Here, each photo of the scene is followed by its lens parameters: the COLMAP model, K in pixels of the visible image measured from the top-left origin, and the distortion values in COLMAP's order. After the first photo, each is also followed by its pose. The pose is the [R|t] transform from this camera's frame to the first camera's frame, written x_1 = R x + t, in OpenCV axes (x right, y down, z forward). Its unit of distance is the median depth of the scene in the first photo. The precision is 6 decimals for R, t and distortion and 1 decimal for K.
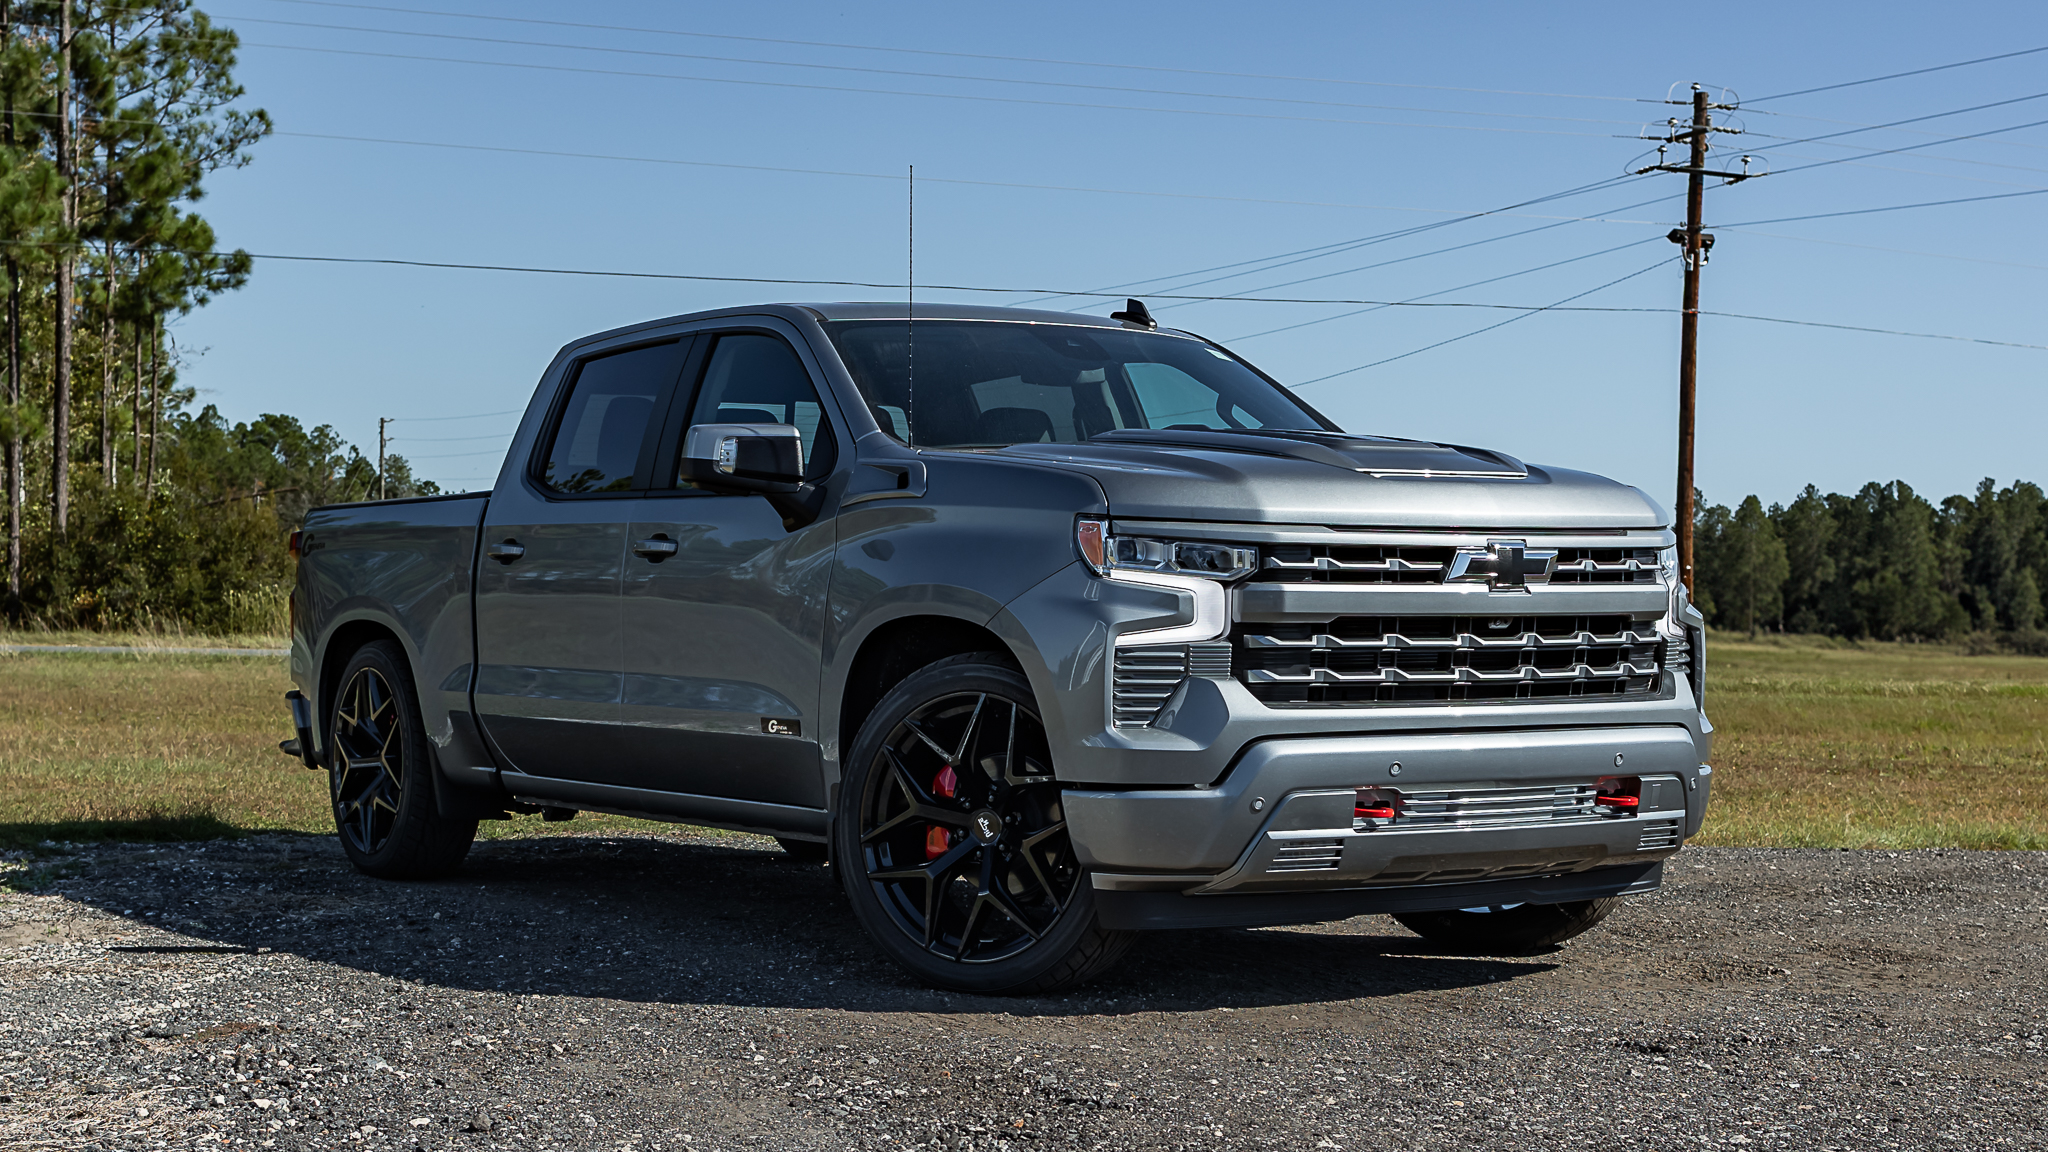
lens RADIAL K [[2954.3, 0, 1024.0], [0, 2954.3, 576.0], [0, 0, 1]] dist [0.018068, 0.054716]
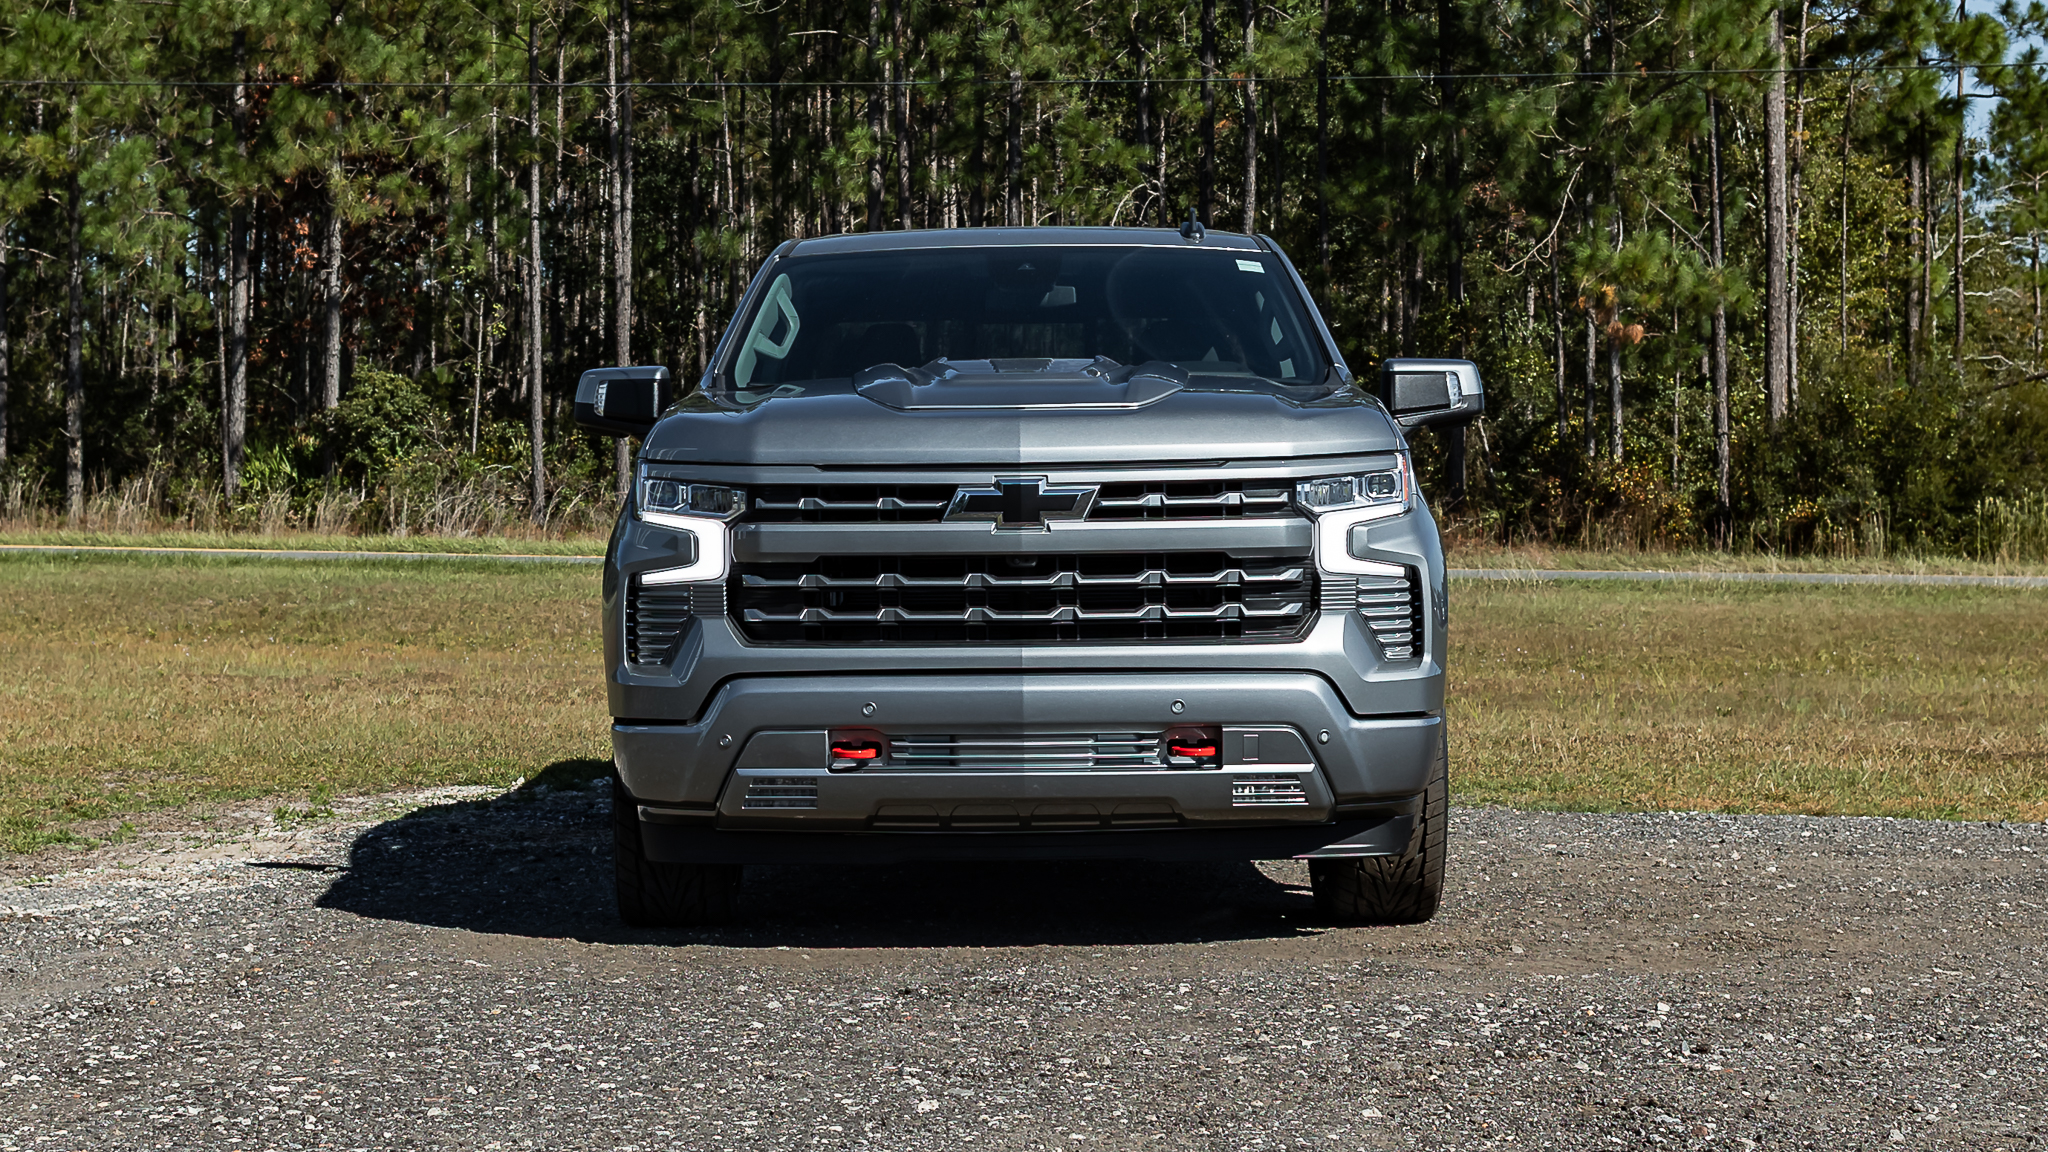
lens RADIAL K [[3971.0, 0, 1024.0], [0, 3971.0, 576.0], [0, 0, 1]] dist [-0.011803, -0.390156]
pose [[0.841924, 0.000083, -0.539596, 0.864241], [0.013965, 0.999662, 0.021943, -0.008022], [0.539415, -0.026010, 0.841638, -0.091343]]
